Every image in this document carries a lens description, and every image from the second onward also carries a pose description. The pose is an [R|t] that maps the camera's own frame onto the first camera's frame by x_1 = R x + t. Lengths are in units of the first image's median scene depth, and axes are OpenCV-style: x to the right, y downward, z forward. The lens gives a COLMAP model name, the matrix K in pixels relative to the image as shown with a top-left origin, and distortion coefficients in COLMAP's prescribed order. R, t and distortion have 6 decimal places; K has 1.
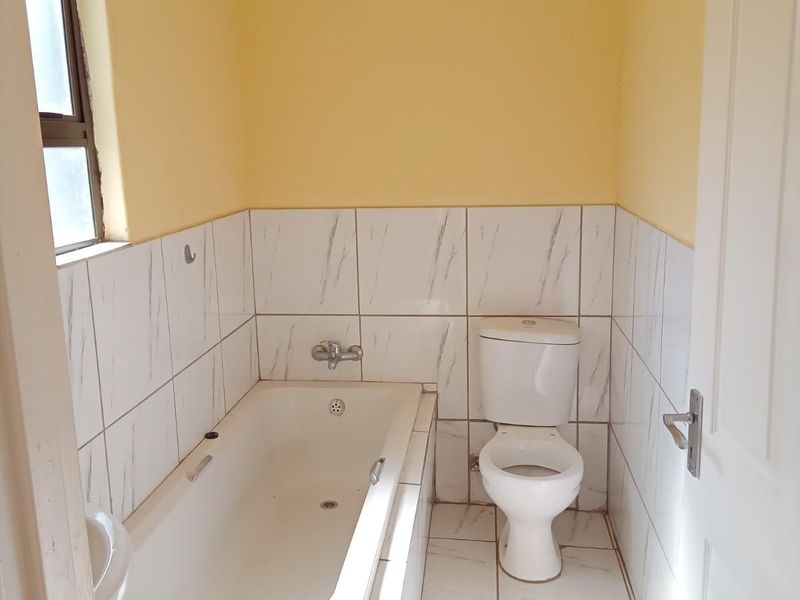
lens RADIAL K [[827.8, 0, 388.9], [0, 827.8, 300.2], [0, 0, 1]] dist [0.132934, -0.228461]
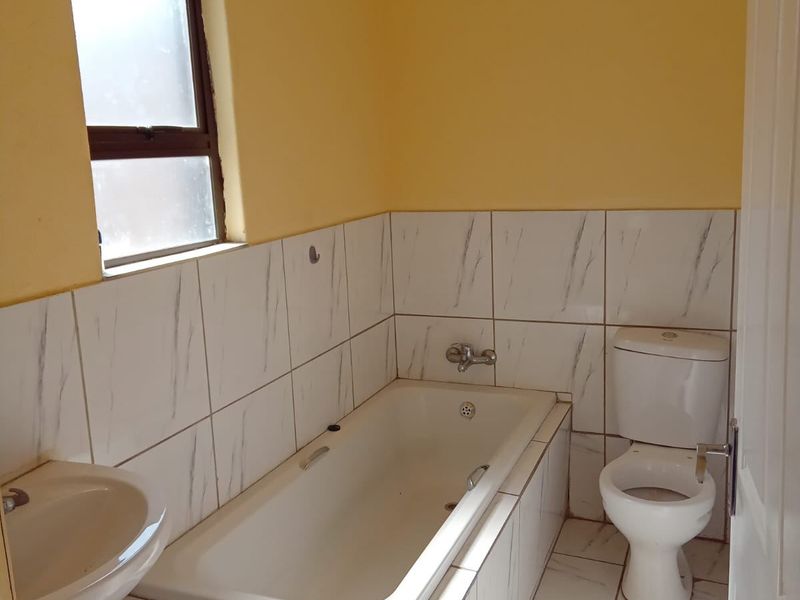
lens RADIAL K [[827.8, 0, 388.9], [0, 827.8, 300.2], [0, 0, 1]] dist [0.132934, -0.228461]
pose [[0.959284, 0.035951, -0.280146, 0.129923], [-0.035608, 0.999346, 0.006316, -0.006743], [0.280190, 0.003916, 0.959937, 0.014334]]
